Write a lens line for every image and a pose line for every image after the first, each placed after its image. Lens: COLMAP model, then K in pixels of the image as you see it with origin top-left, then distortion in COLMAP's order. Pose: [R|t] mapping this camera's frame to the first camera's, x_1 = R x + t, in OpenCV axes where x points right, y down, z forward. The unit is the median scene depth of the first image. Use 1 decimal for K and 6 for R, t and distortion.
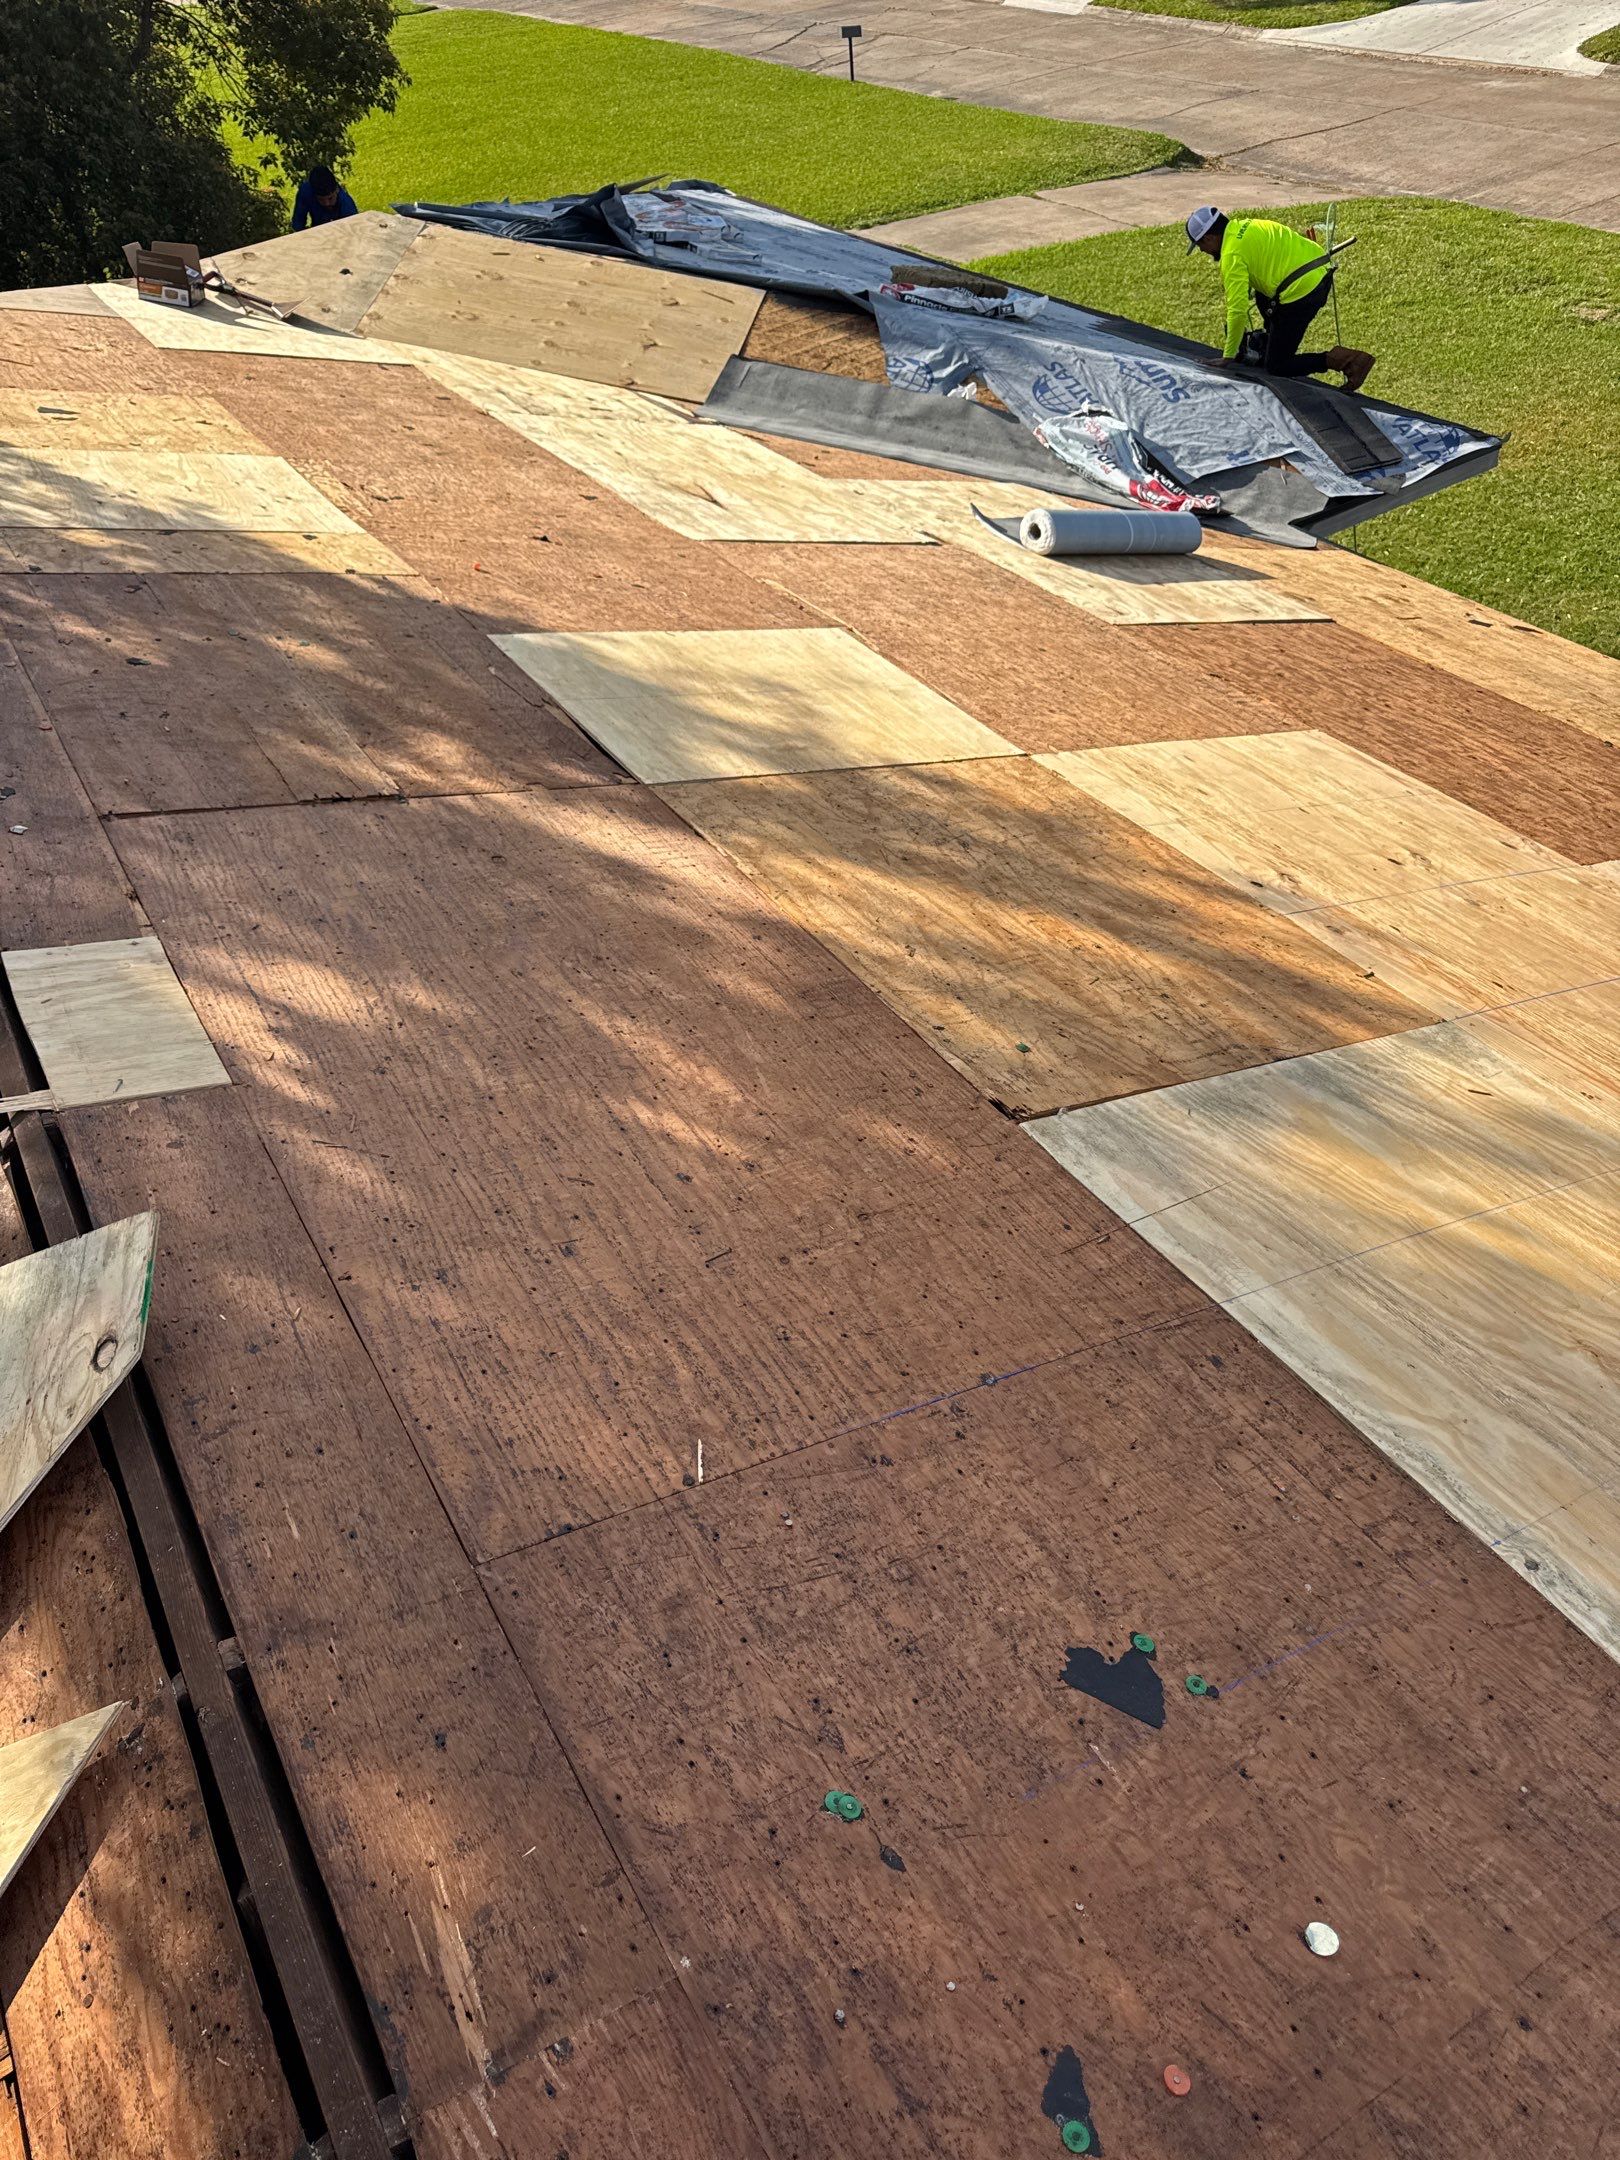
lens RADIAL K [[1548.0, 0, 810.0], [0, 1548.0, 1080.0], [0, 0, 1]] dist [0.006831, -0.003929]
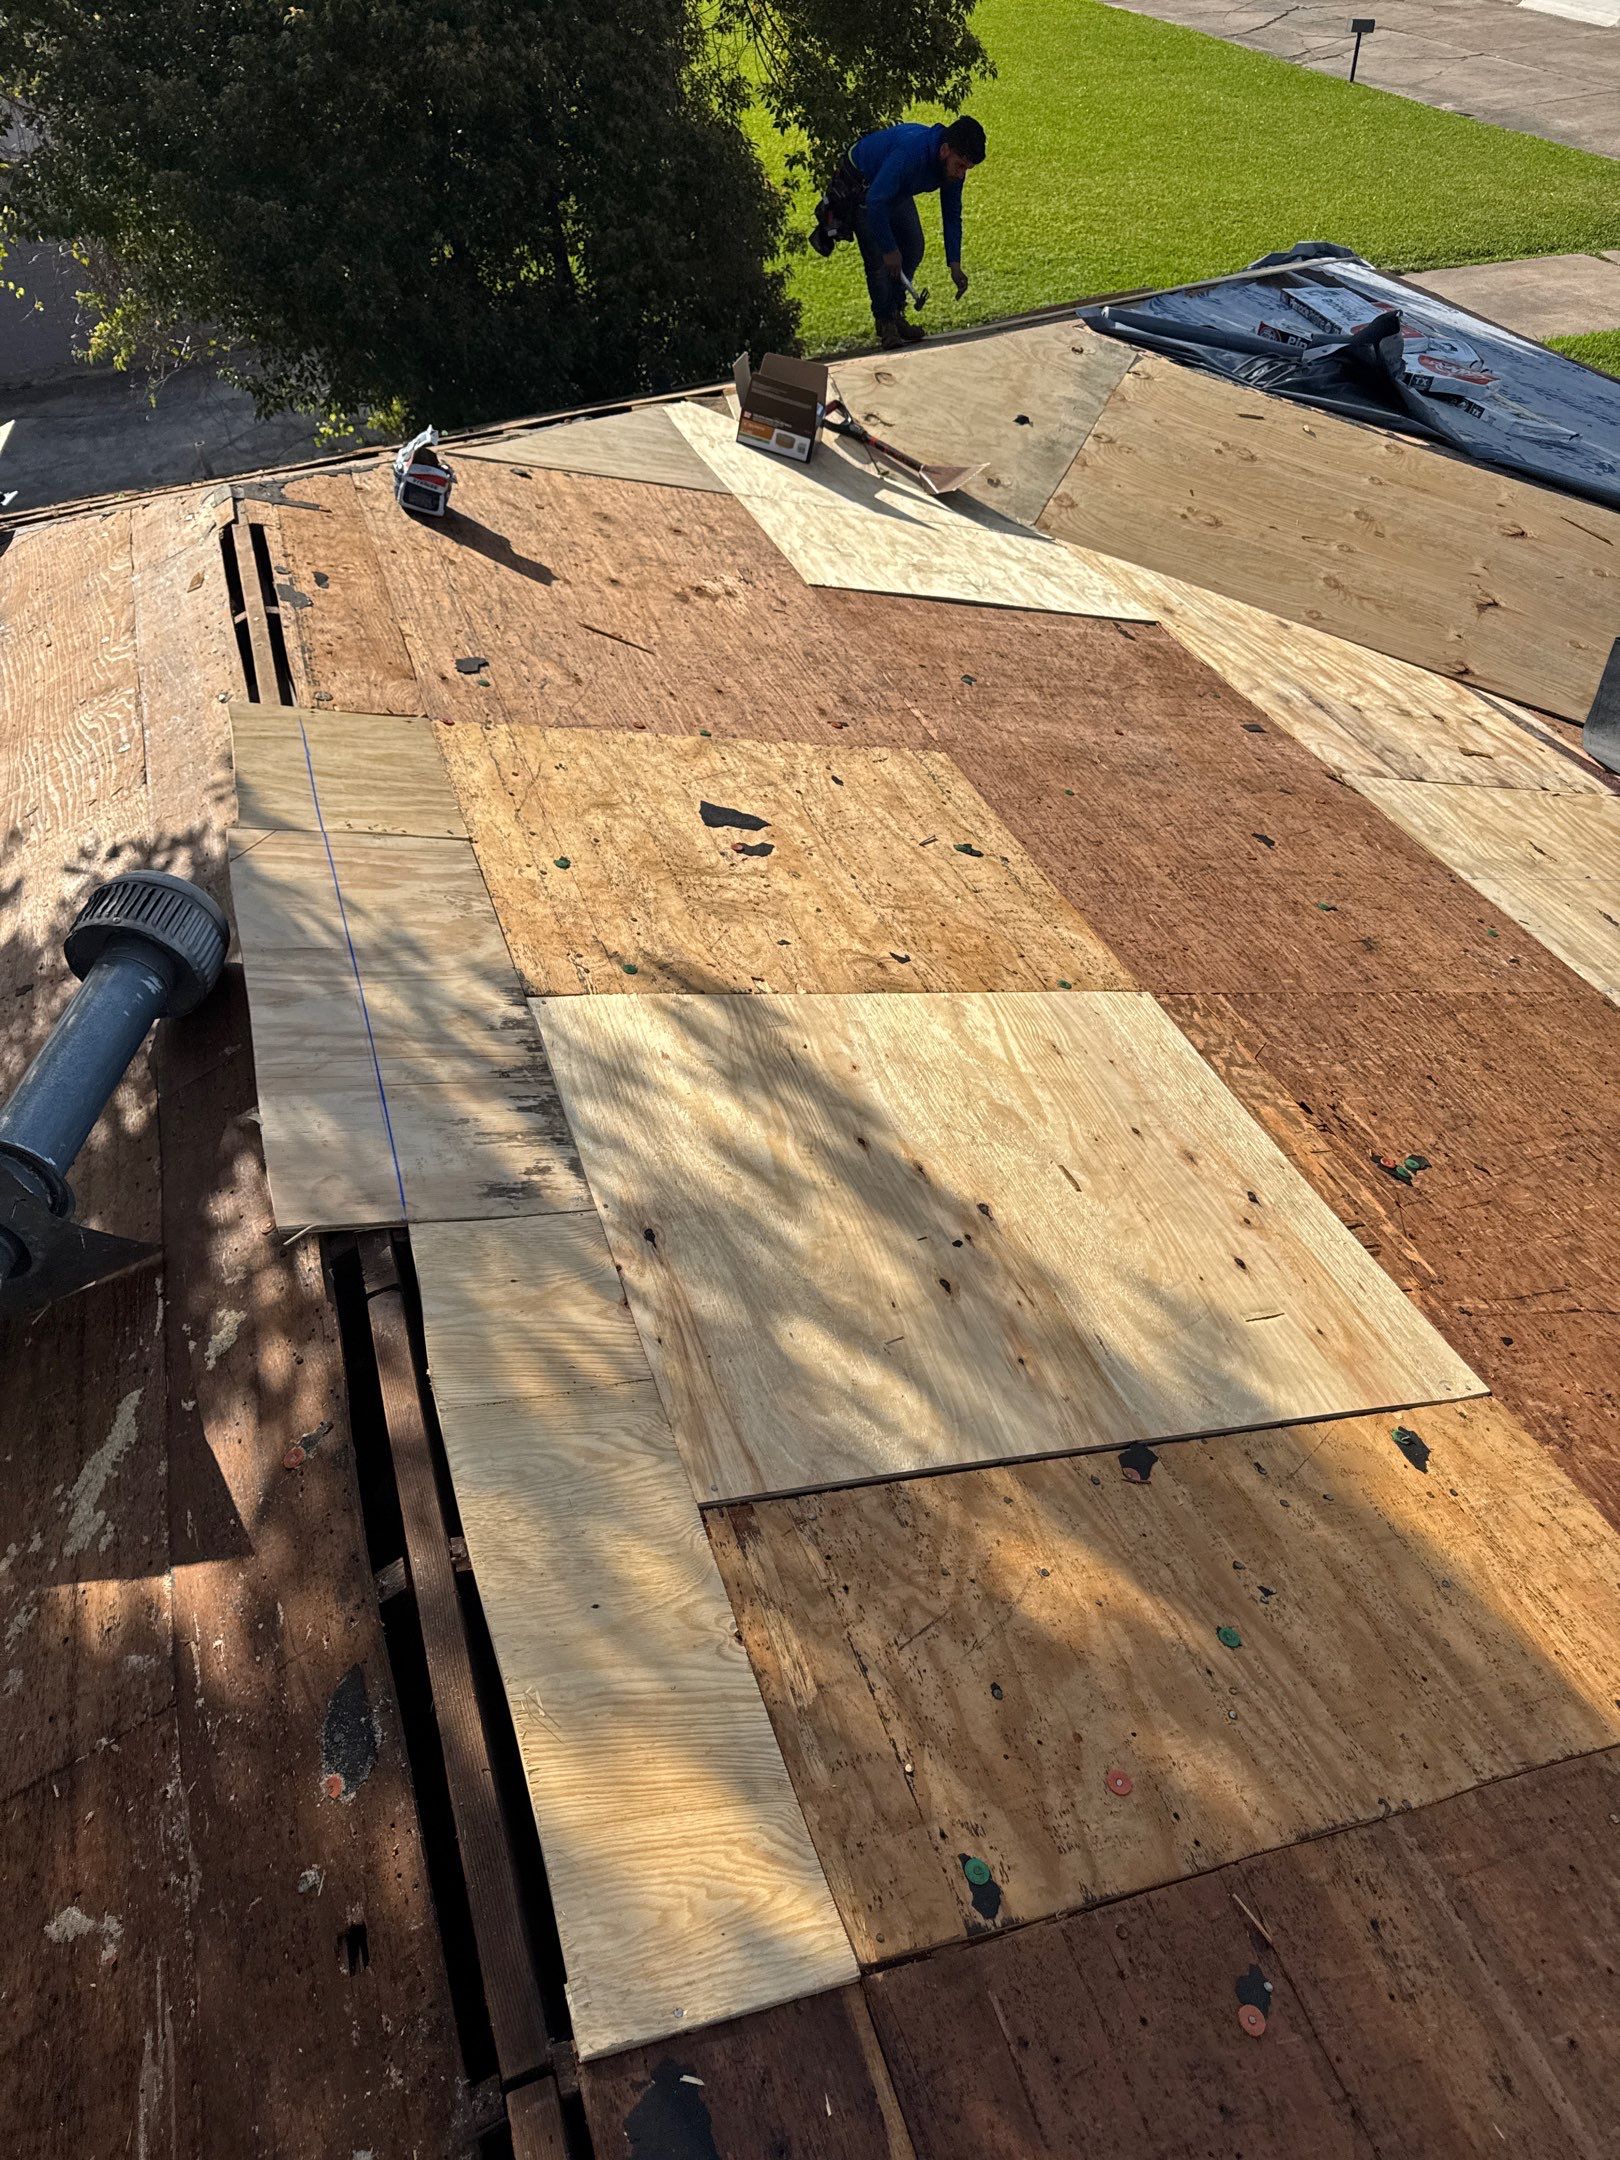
lens RADIAL K [[1548.0, 0, 810.0], [0, 1548.0, 1080.0], [0, 0, 1]] dist [0.006831, -0.003929]
pose [[0.976234, 0.180533, -0.119896, -0.243981], [-0.177669, 0.983494, 0.034254, -0.235028], [0.124101, -0.012138, 0.992195, 0.305588]]
